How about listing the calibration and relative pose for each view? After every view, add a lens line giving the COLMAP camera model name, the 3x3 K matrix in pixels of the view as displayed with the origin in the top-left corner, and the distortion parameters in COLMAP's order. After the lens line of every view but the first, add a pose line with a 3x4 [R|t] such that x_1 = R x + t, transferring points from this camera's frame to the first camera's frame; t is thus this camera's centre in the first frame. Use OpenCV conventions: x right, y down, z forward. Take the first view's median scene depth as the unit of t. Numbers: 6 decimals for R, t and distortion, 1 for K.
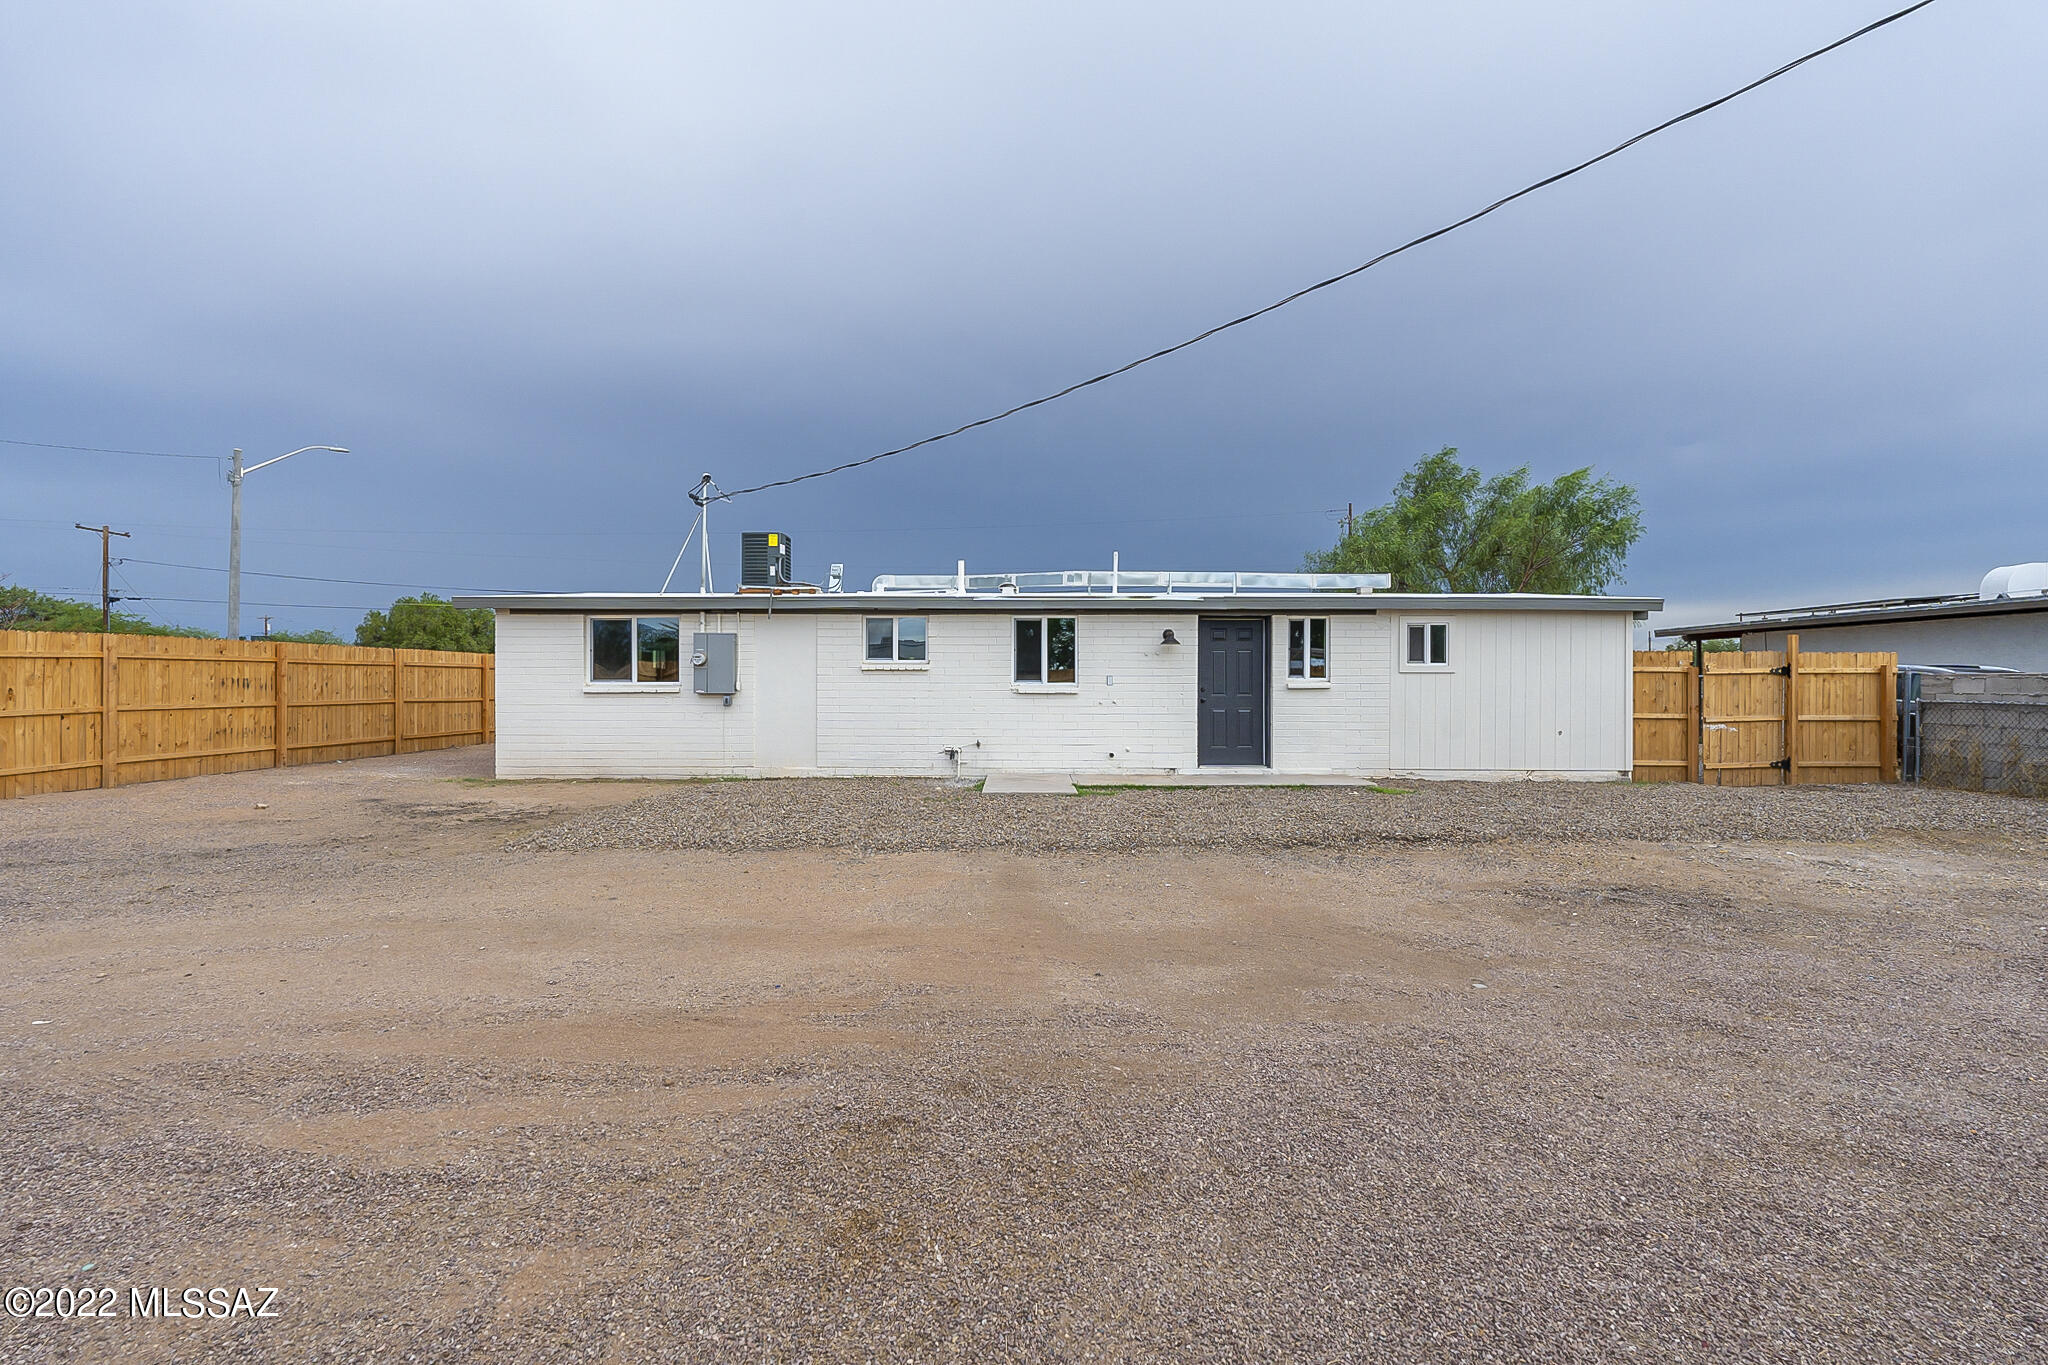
lens RADIAL K [[896.4, 0, 1025.4], [0, 896.4, 689.5], [0, 0, 1]] dist [-0.005137, 0.000389]
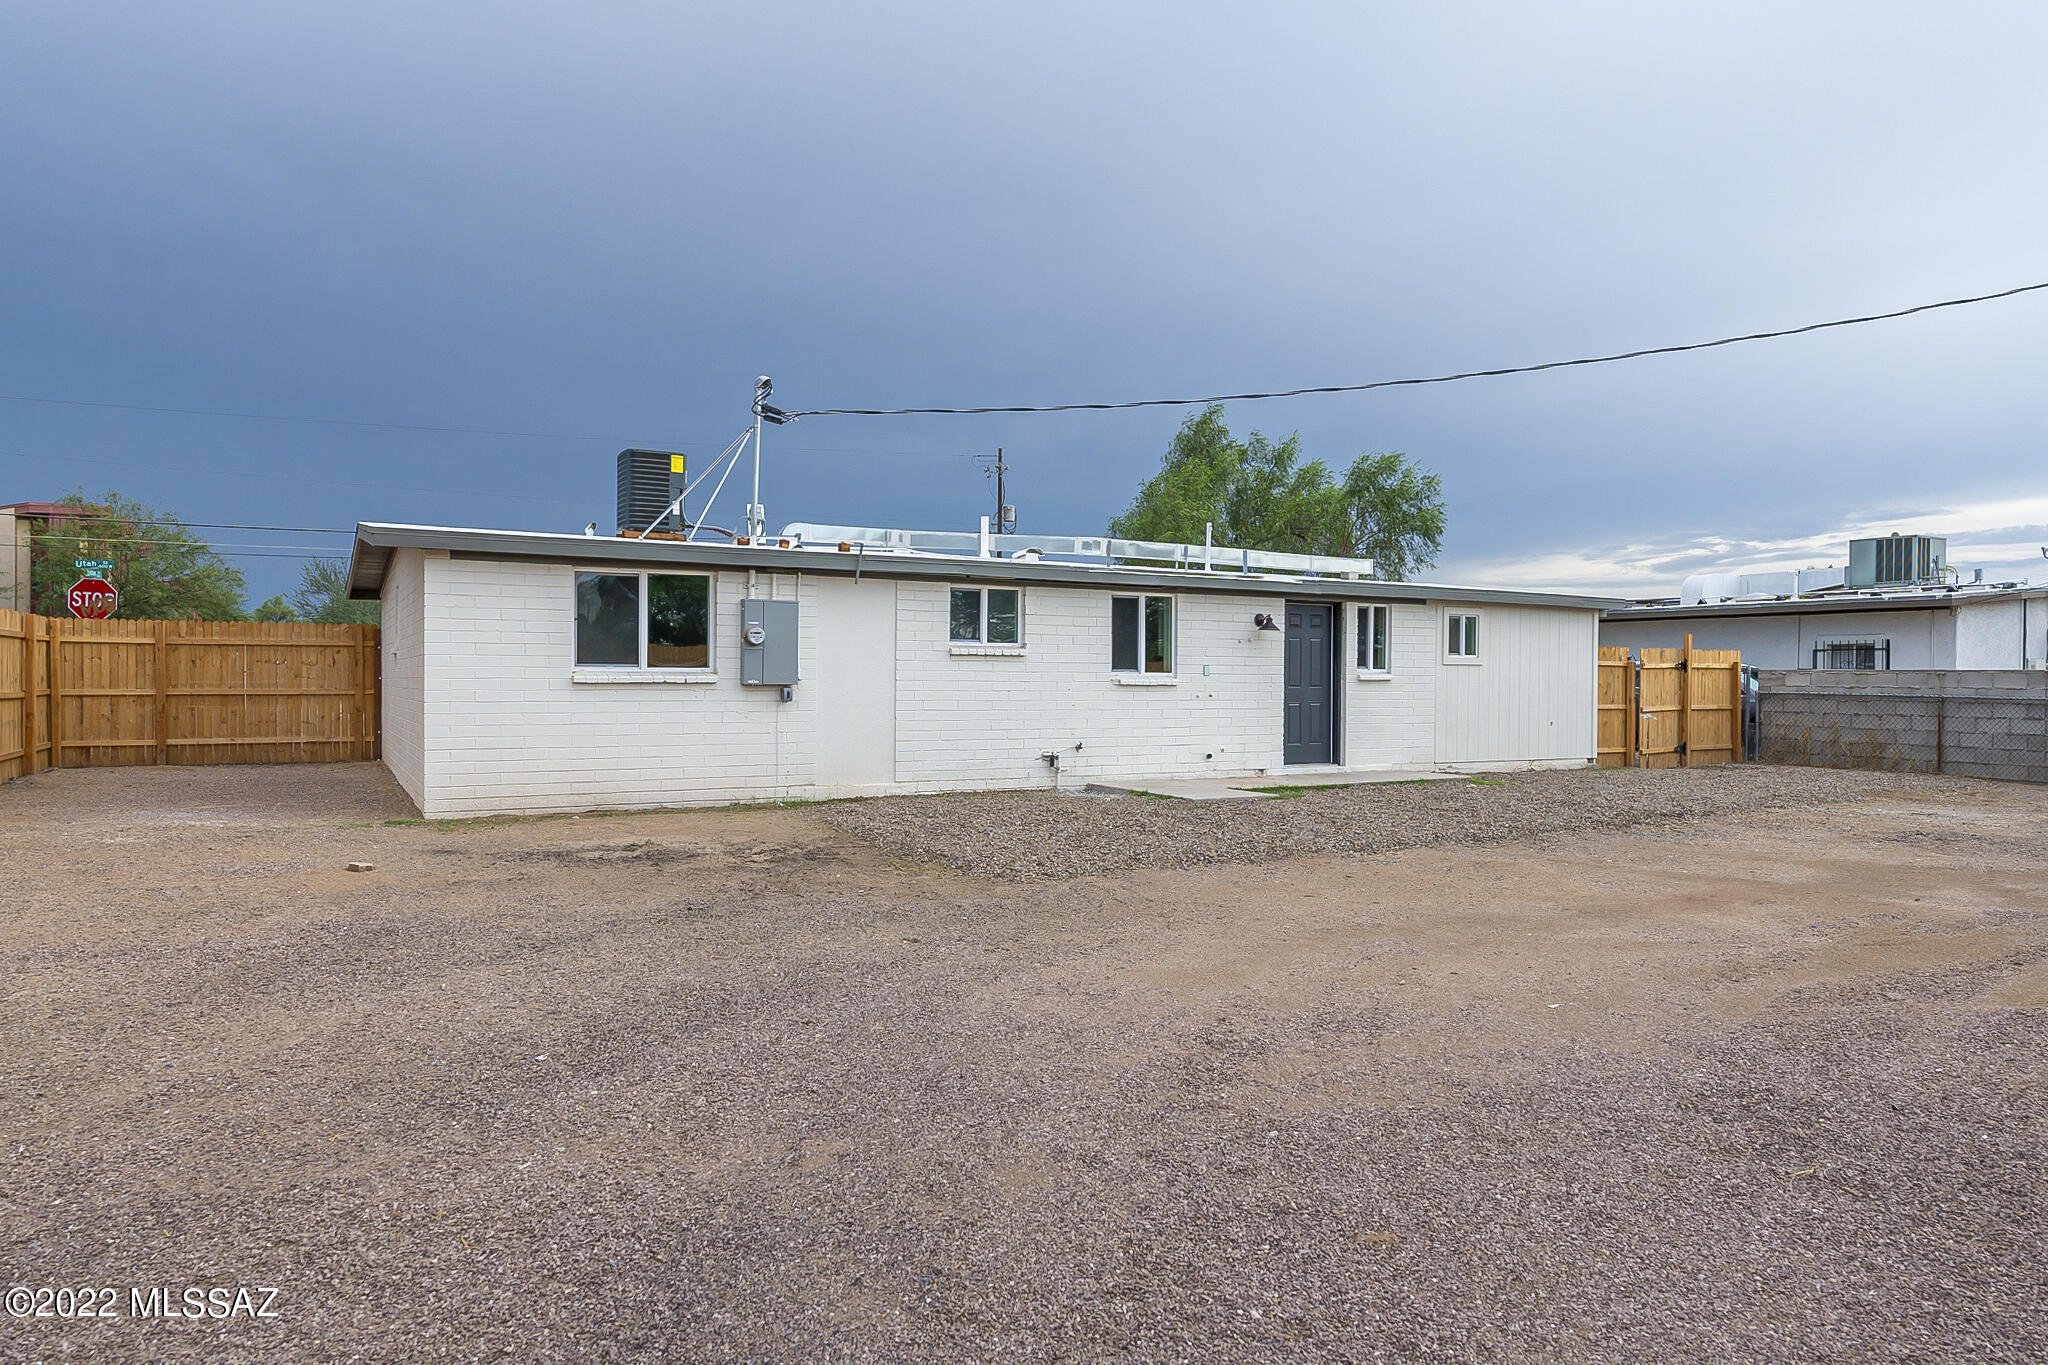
lens RADIAL K [[1260.7, 0, 1017.0], [0, 1260.7, 666.7], [0, 0, 1]] dist [-0.001195, -0.000116]
pose [[0.871216, 0.008247, 0.490831, -0.665302], [-0.003786, 0.999942, -0.010081, -0.000360], [-0.490886, 0.006924, 0.871196, 0.023820]]
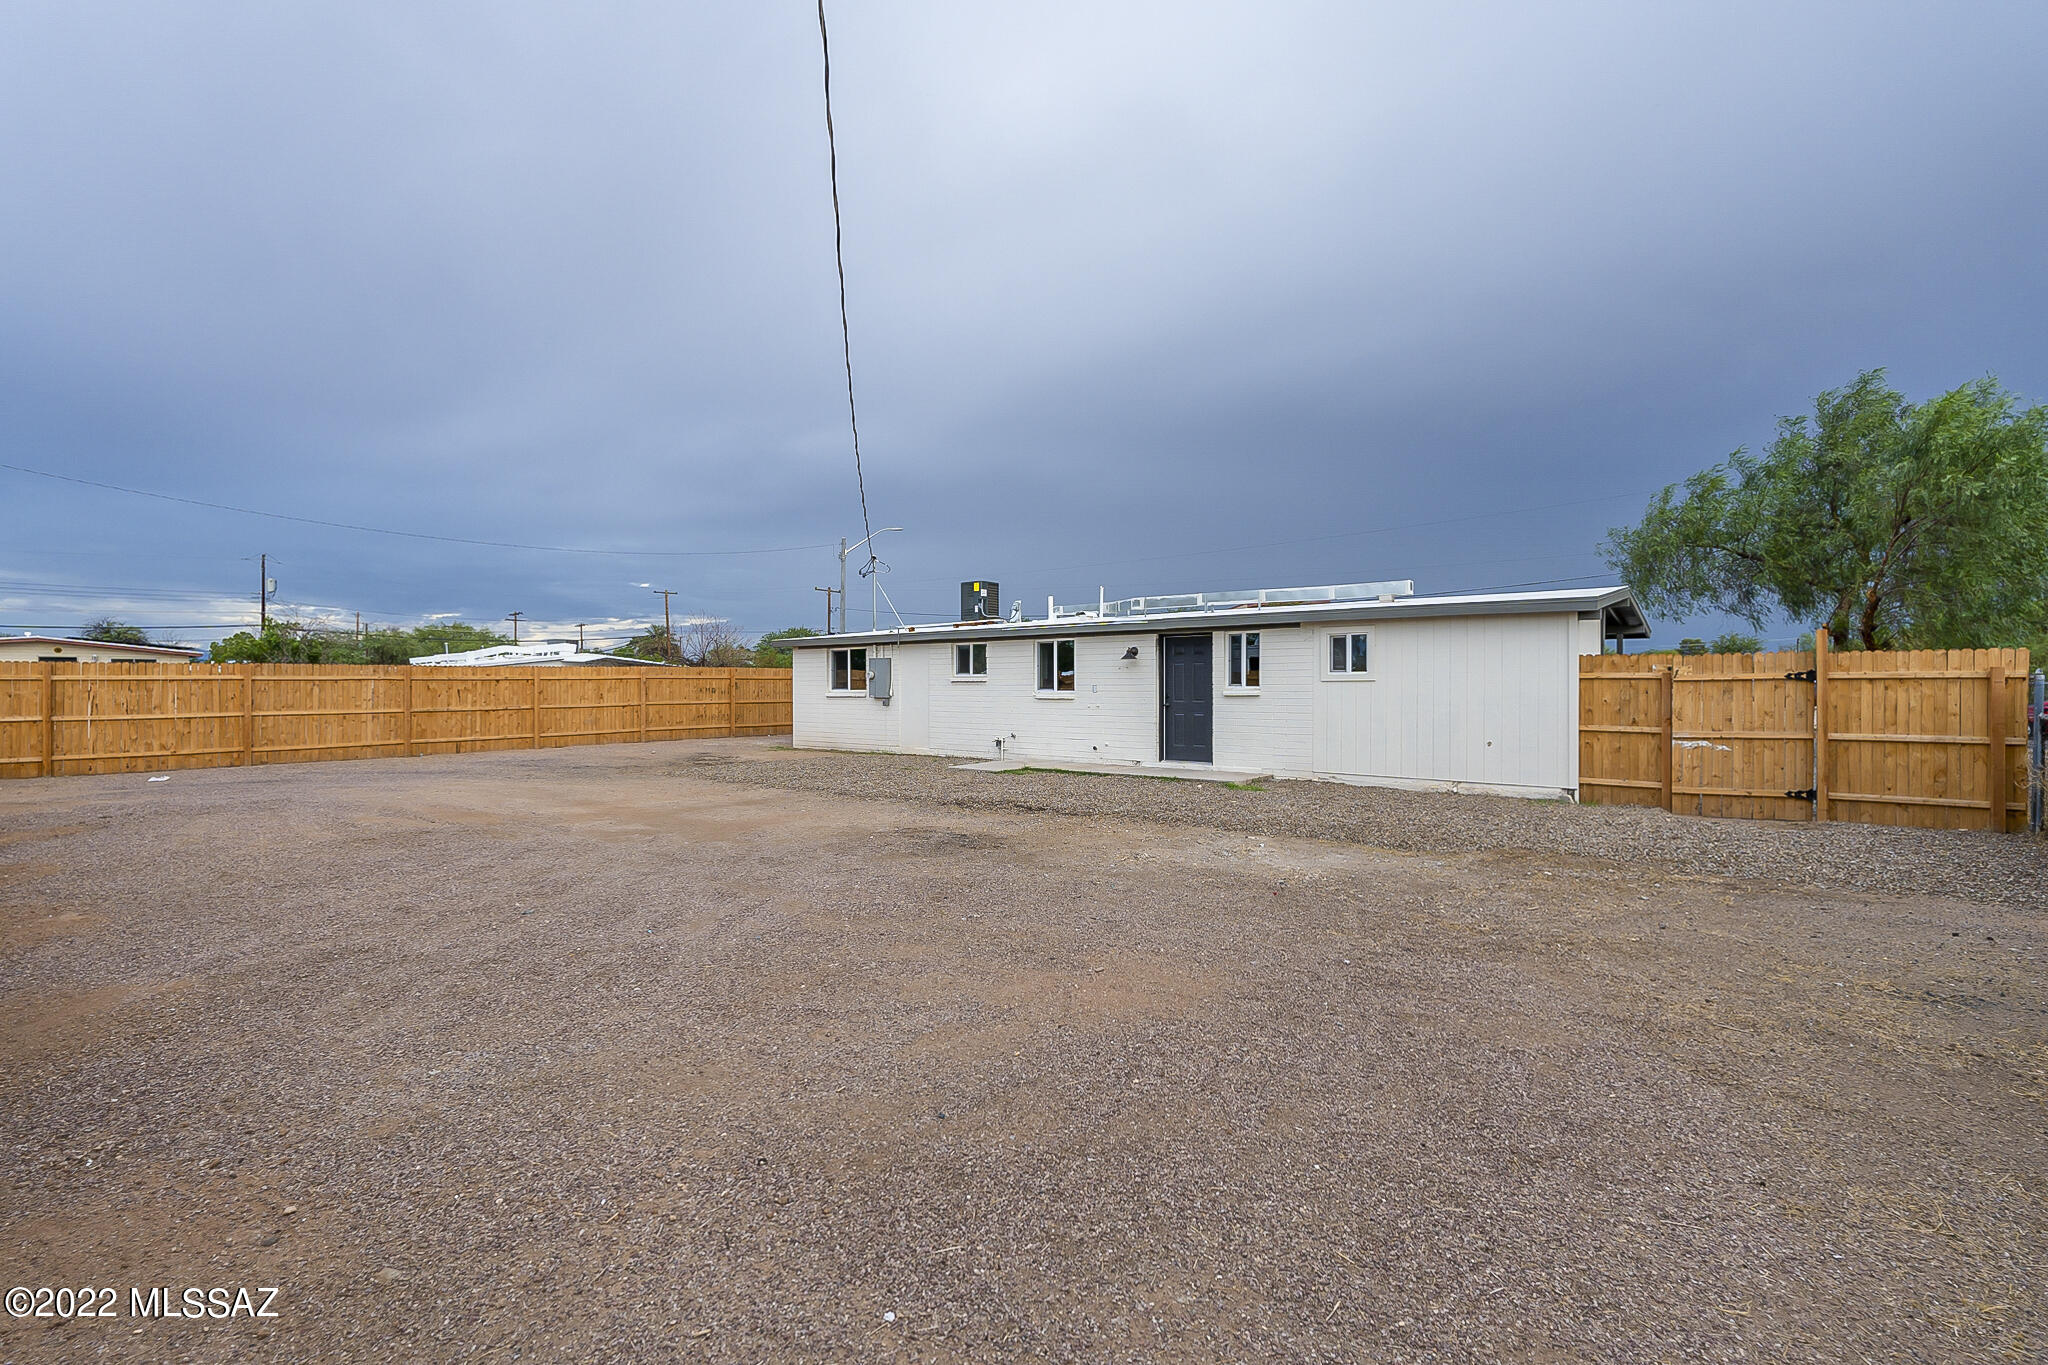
lens RADIAL K [[896.4, 0, 1021.4], [0, 896.4, 699.8], [0, 0, 1]] dist [-0.005137, 0.000389]
pose [[0.780992, 0.007086, -0.624501, 0.796343], [-0.002983, 0.999967, 0.007616, -0.003837], [0.624534, -0.004085, 0.780987, -0.046476]]
